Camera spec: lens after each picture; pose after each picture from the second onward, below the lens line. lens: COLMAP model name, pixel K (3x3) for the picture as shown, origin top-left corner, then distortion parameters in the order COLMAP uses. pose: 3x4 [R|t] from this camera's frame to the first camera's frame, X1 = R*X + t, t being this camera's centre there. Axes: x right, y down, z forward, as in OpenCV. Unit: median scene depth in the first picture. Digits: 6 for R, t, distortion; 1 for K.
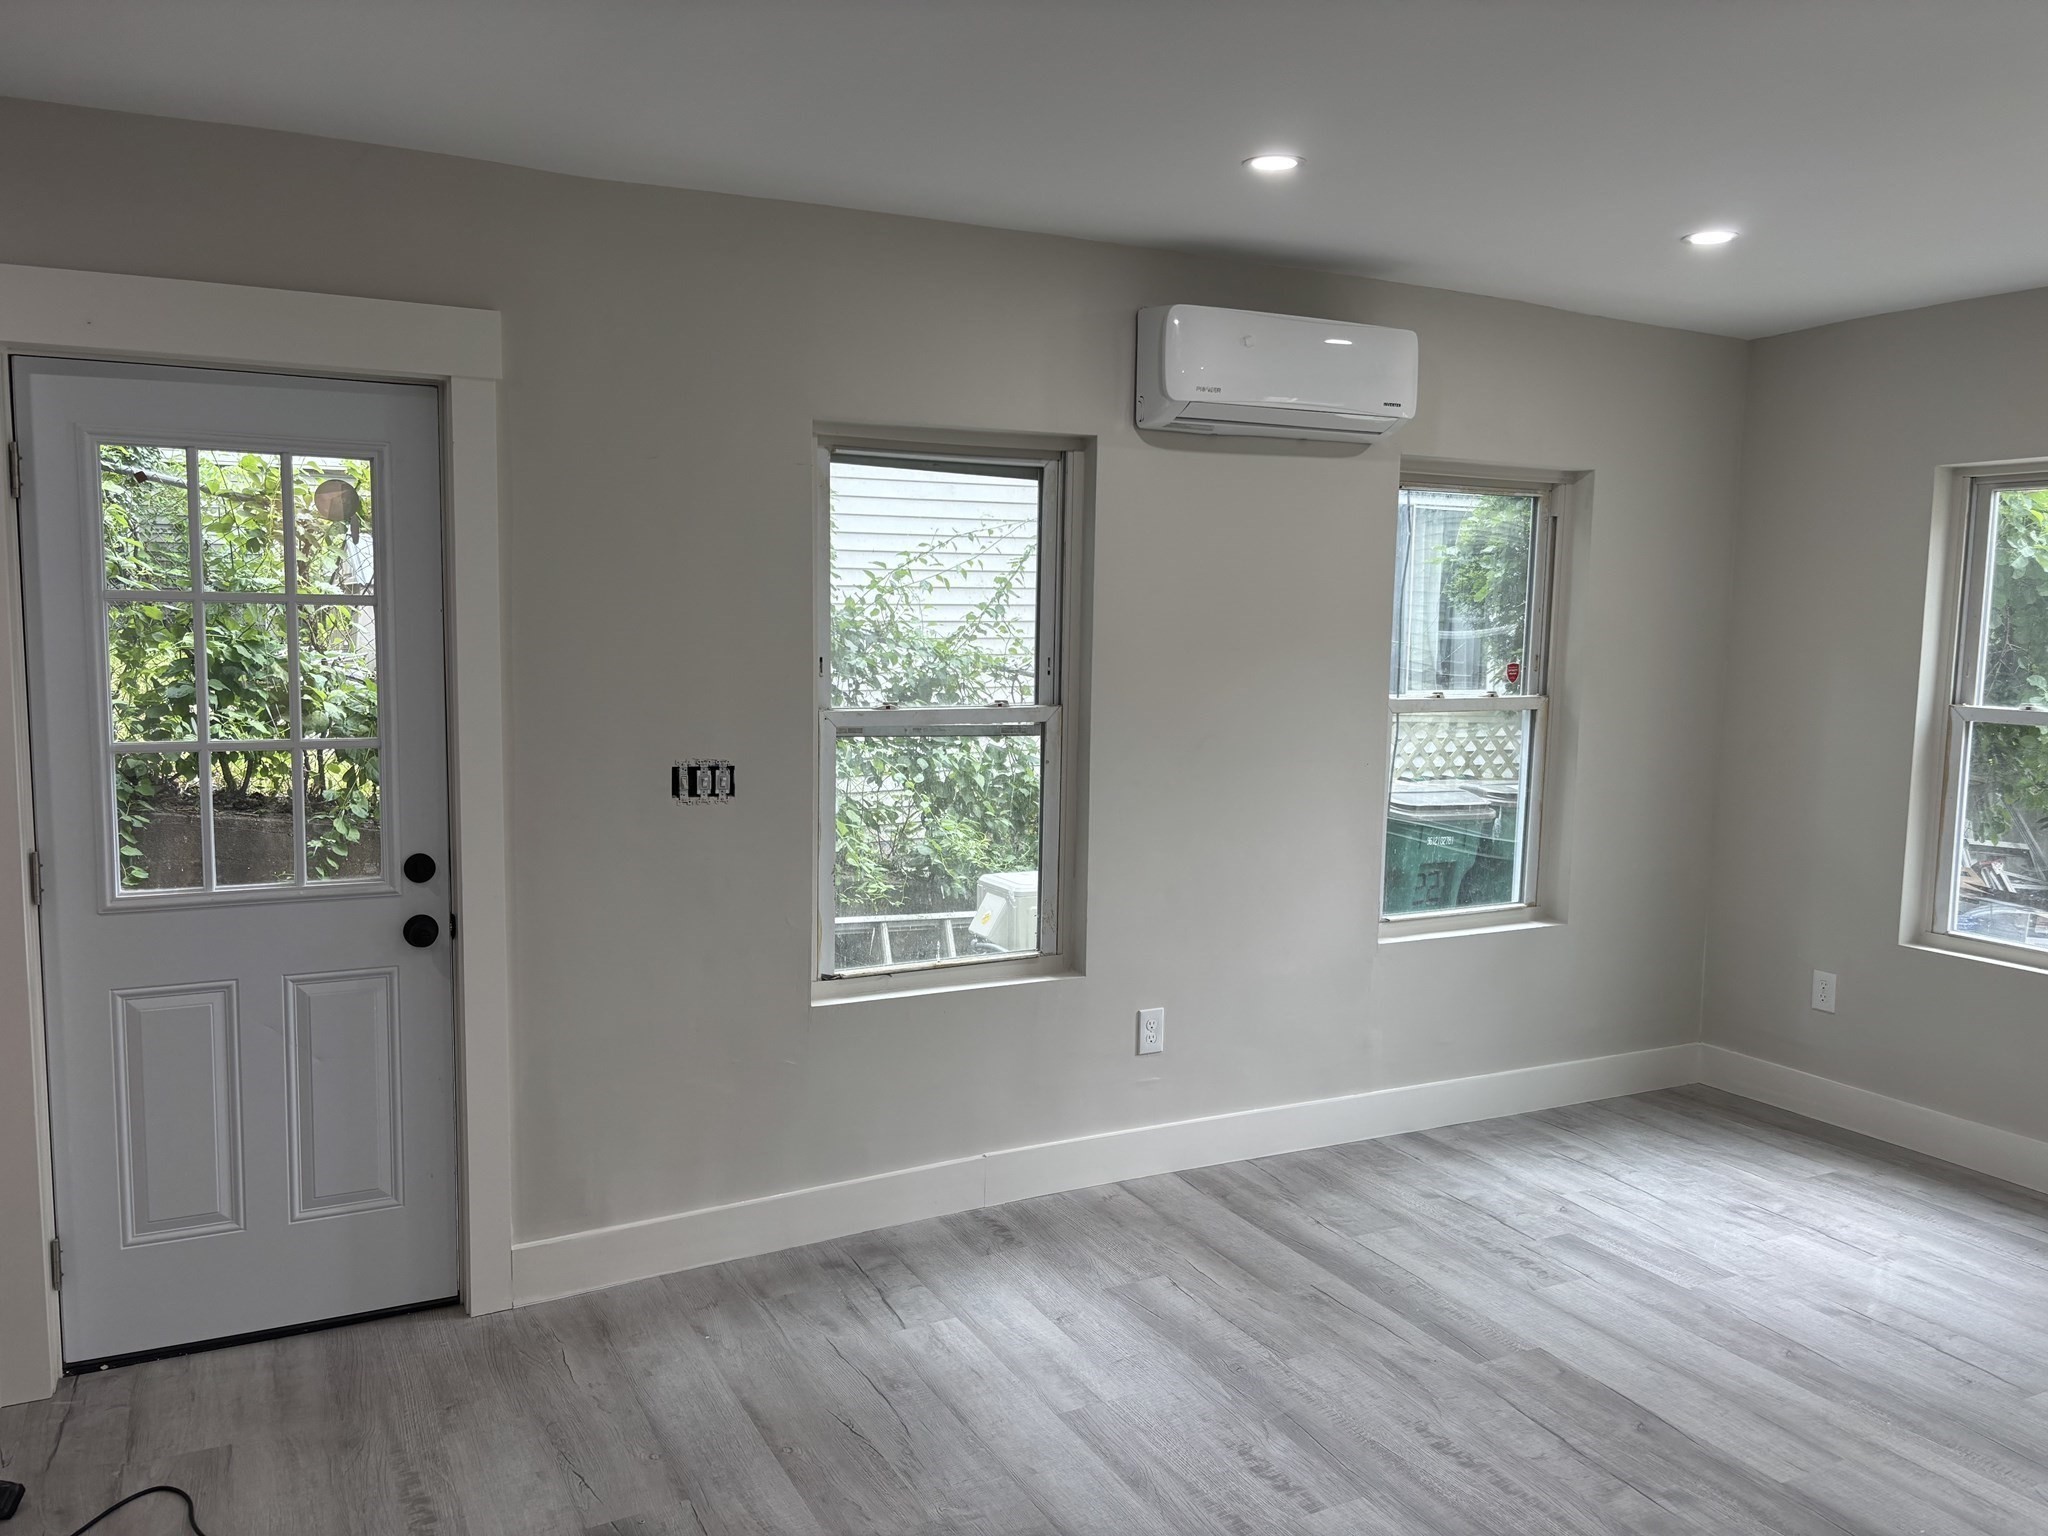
lens RADIAL K [[1556.4, 0, 1027.8], [0, 1556.4, 776.2], [0, 0, 1]] dist [0.021611, -0.014572]
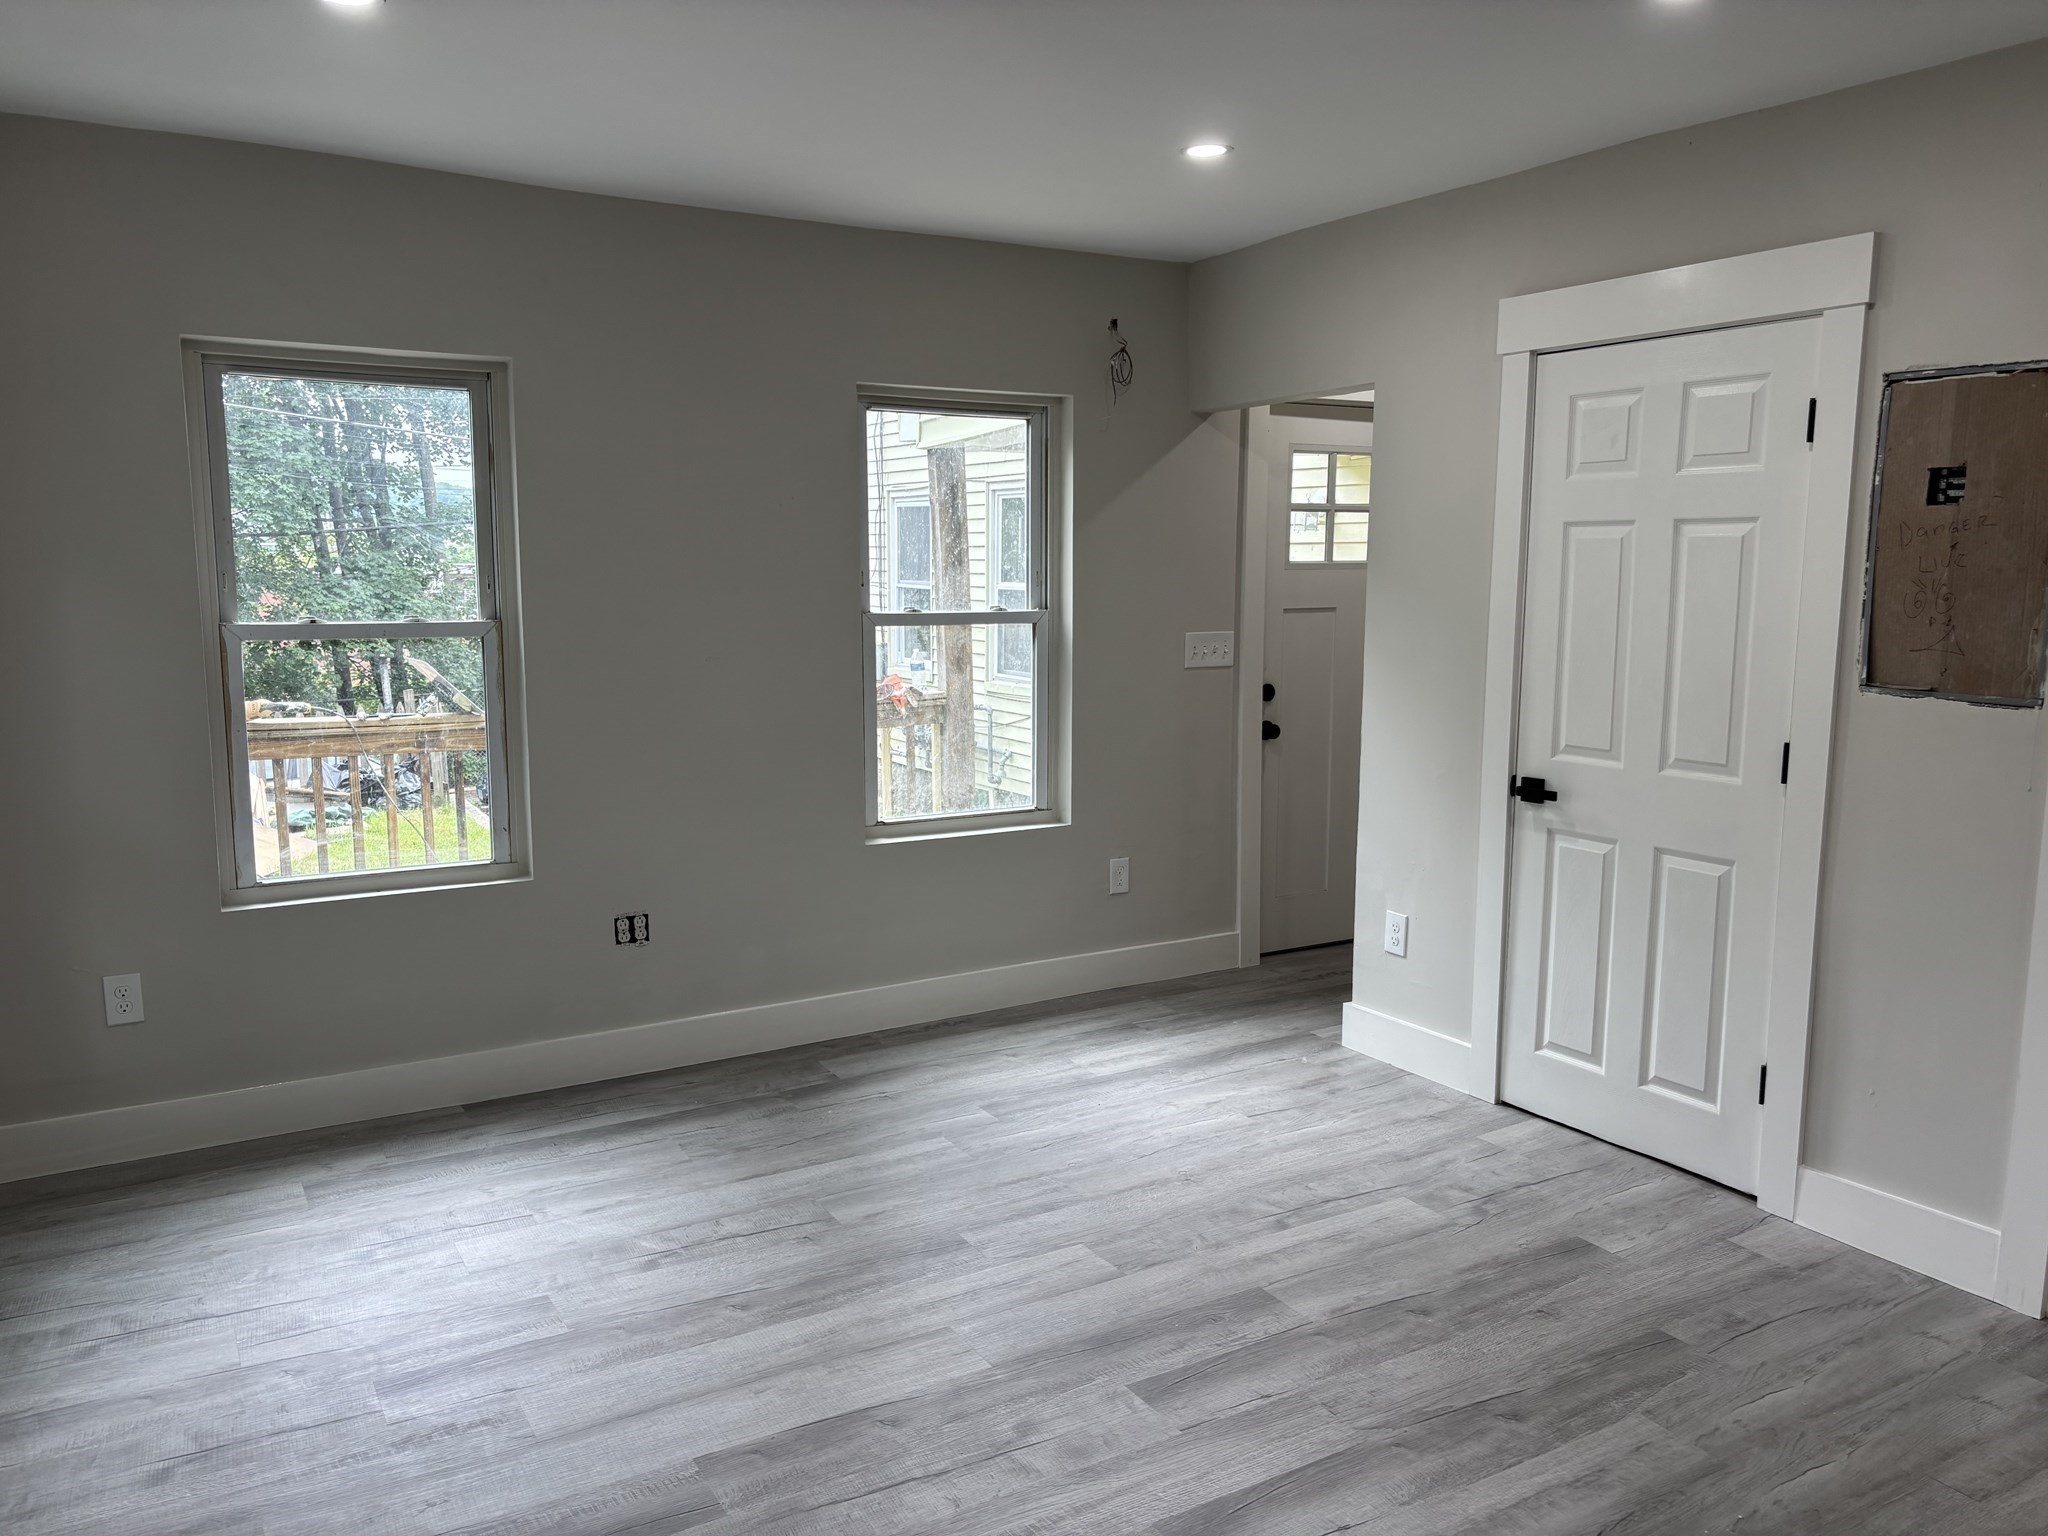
lens RADIAL K [[1556.4, 0, 1027.6], [0, 1556.4, 770.1], [0, 0, 1]] dist [0.021611, -0.014572]
pose [[-0.060090, -0.151848, 0.986576, -0.379607], [0.097373, 0.982756, 0.157191, -0.076128], [-0.993432, 0.105512, -0.044268, 0.780840]]
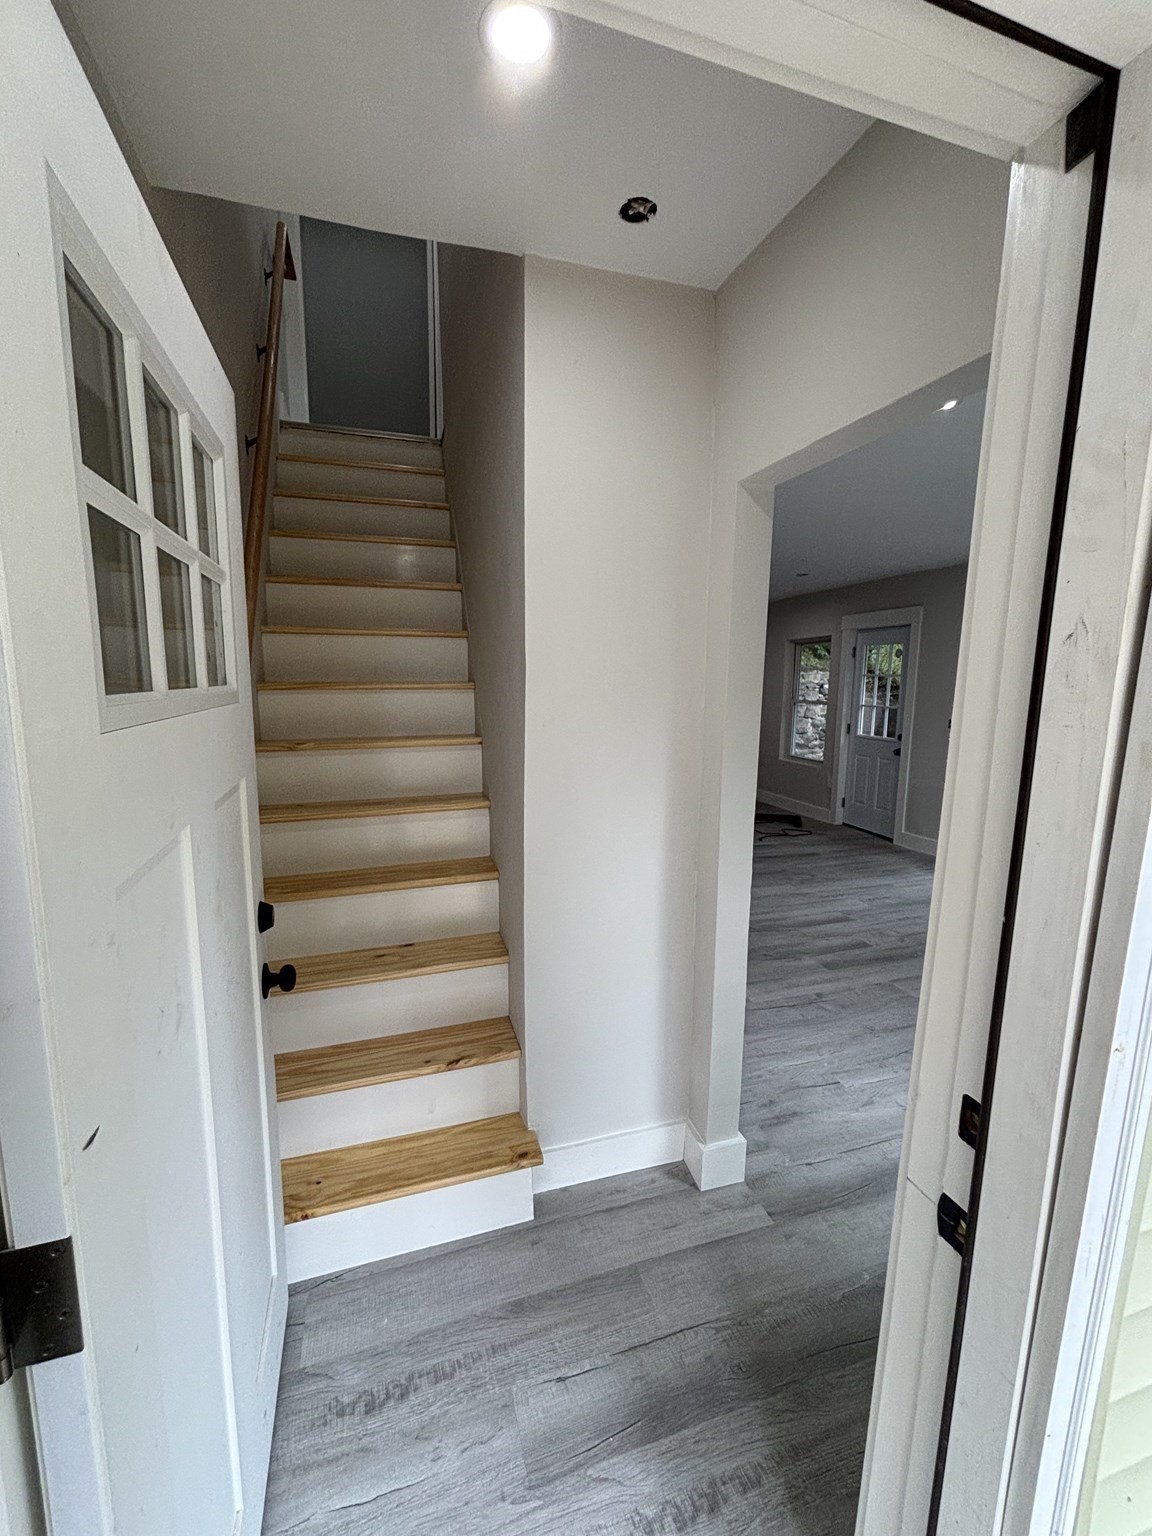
lens RADIAL K [[622.4, 0, 571.5], [0, 622.4, 767.3], [0, 0, 1]] dist [0.002585, -0.000536]
pose [[-0.176076, 0.130432, -0.975697, 1.397369], [-0.116585, 0.981443, 0.152240, -0.017188], [0.977448, 0.140558, -0.157602, 0.366468]]
